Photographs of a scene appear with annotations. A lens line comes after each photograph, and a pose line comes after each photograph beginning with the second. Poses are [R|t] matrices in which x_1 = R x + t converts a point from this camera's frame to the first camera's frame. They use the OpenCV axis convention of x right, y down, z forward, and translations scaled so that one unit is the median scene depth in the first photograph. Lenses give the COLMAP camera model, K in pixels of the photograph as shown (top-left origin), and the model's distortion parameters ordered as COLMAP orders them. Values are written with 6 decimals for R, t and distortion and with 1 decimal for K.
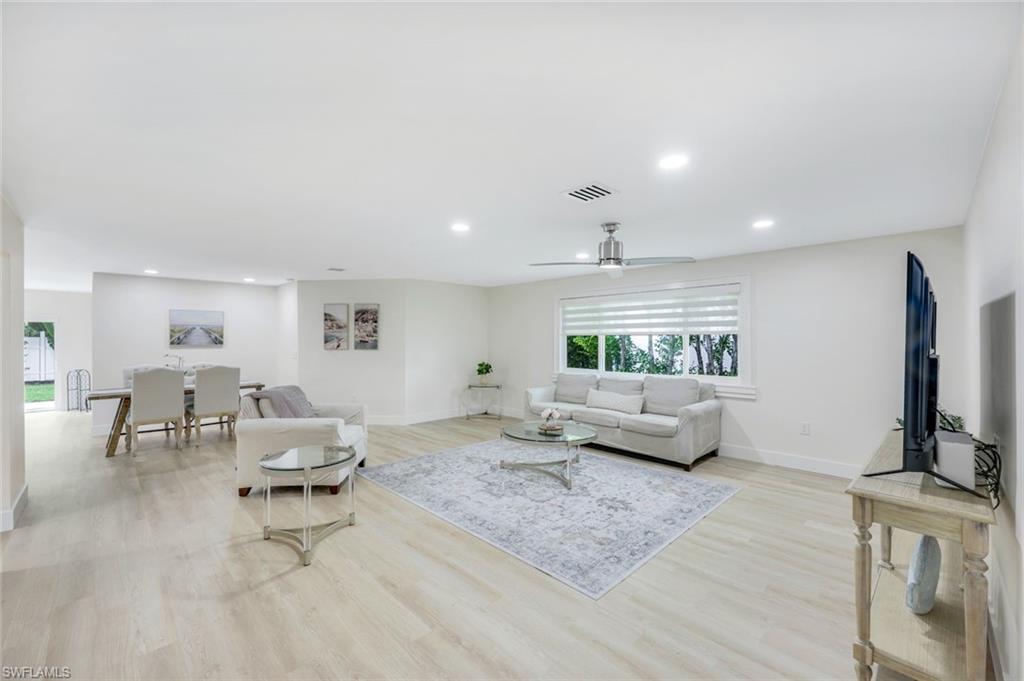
lens RADIAL K [[414.1, 0, 509.1], [0, 414.1, 338.0], [0, 0, 1]] dist [-0.000693, -0.000182]
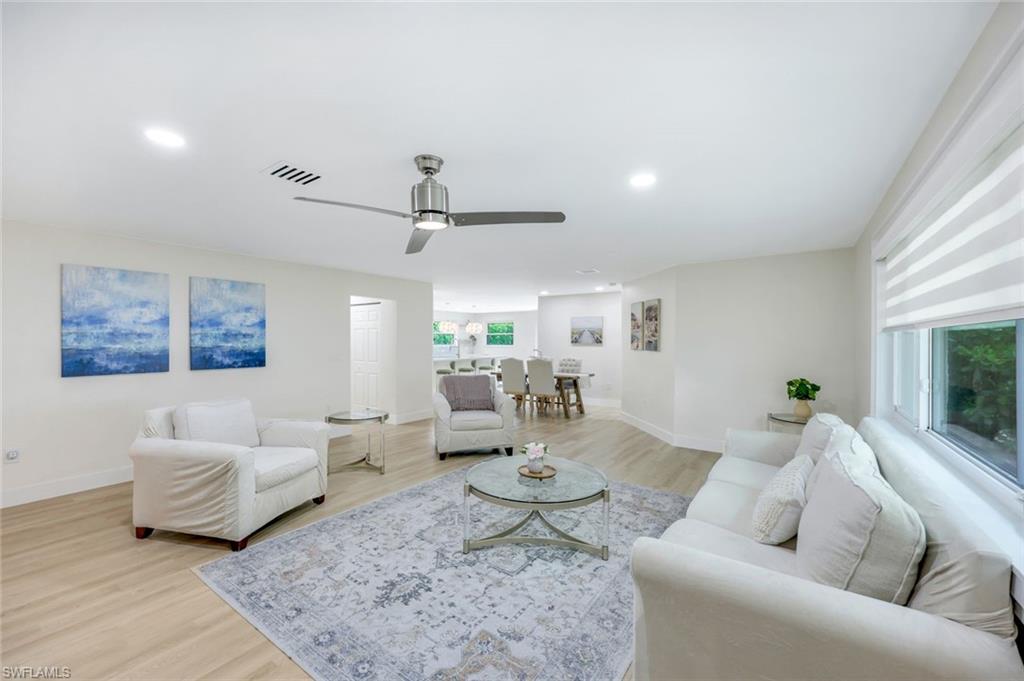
lens RADIAL K [[414.1, 0, 509.1], [0, 414.1, 338.0], [0, 0, 1]] dist [-0.000693, -0.000182]
pose [[0.181748, -0.001316, -0.983344, 0.489147], [-0.003187, 0.999993, -0.001927, 0.002619], [0.983340, 0.003484, 0.181743, 0.547466]]
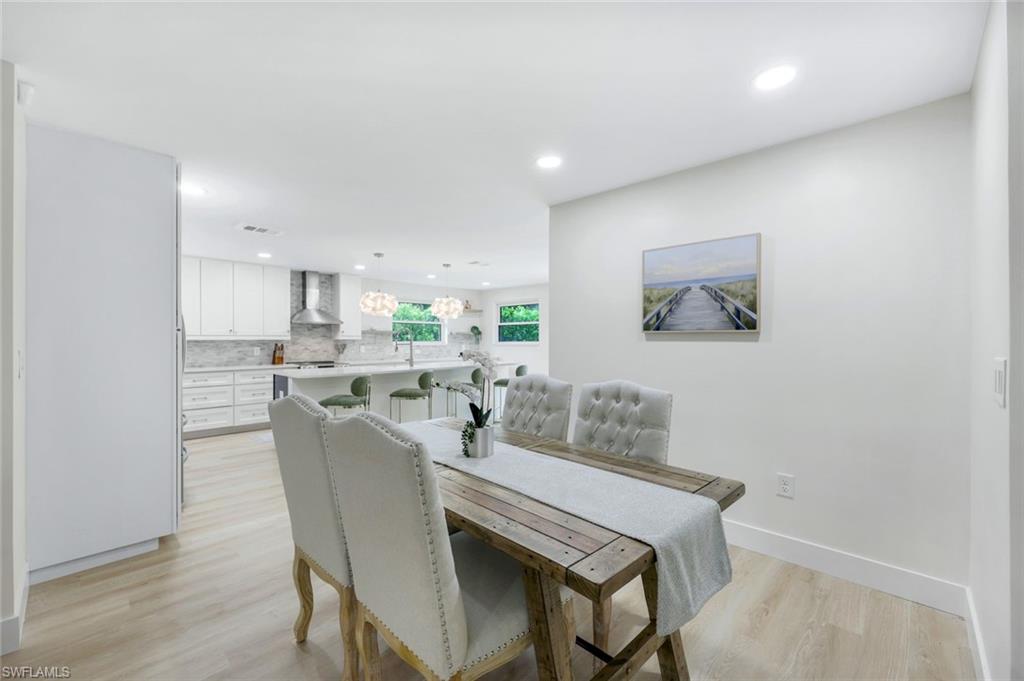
lens RADIAL K [[414.1, 0, 509.1], [0, 414.1, 338.0], [0, 0, 1]] dist [-0.000693, -0.000182]
pose [[0.024165, -0.000036, -0.999708, -0.380261], [-0.000128, 1.000000, -0.000040, 0.023845], [0.999708, 0.000129, 0.024165, 0.844341]]
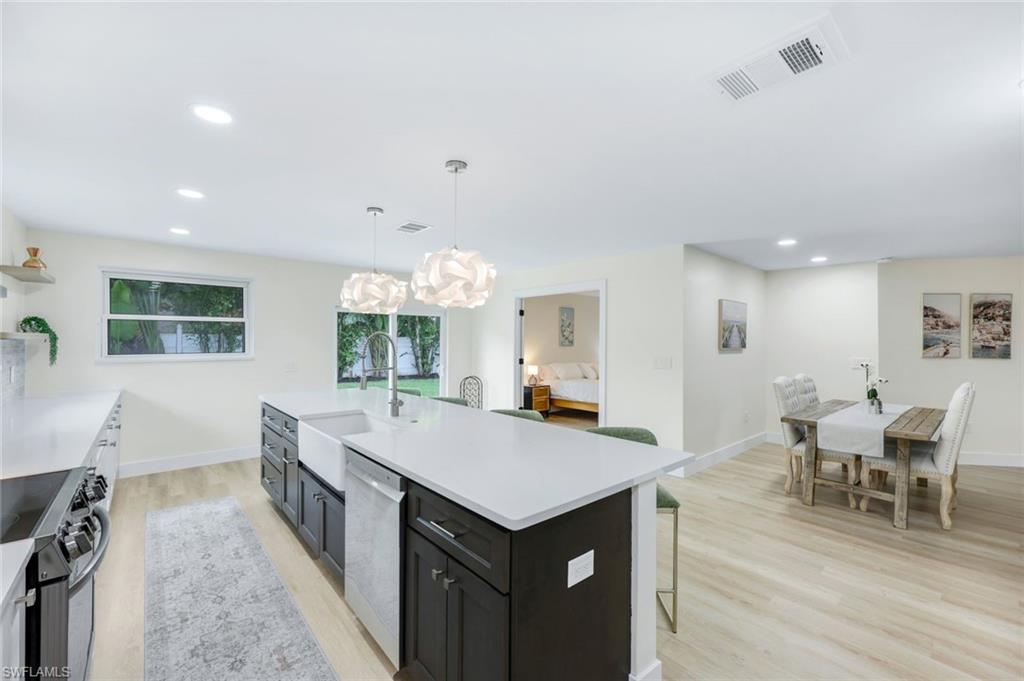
lens RADIAL K [[414.1, 0, 509.1], [0, 414.1, 338.0], [0, 0, 1]] dist [-0.000693, -0.000182]
pose [[0.998389, 0.011147, -0.055638, -1.147740], [-0.011298, 0.999933, -0.002407, 0.003768], [0.055608, 0.003032, 0.998448, 0.260653]]
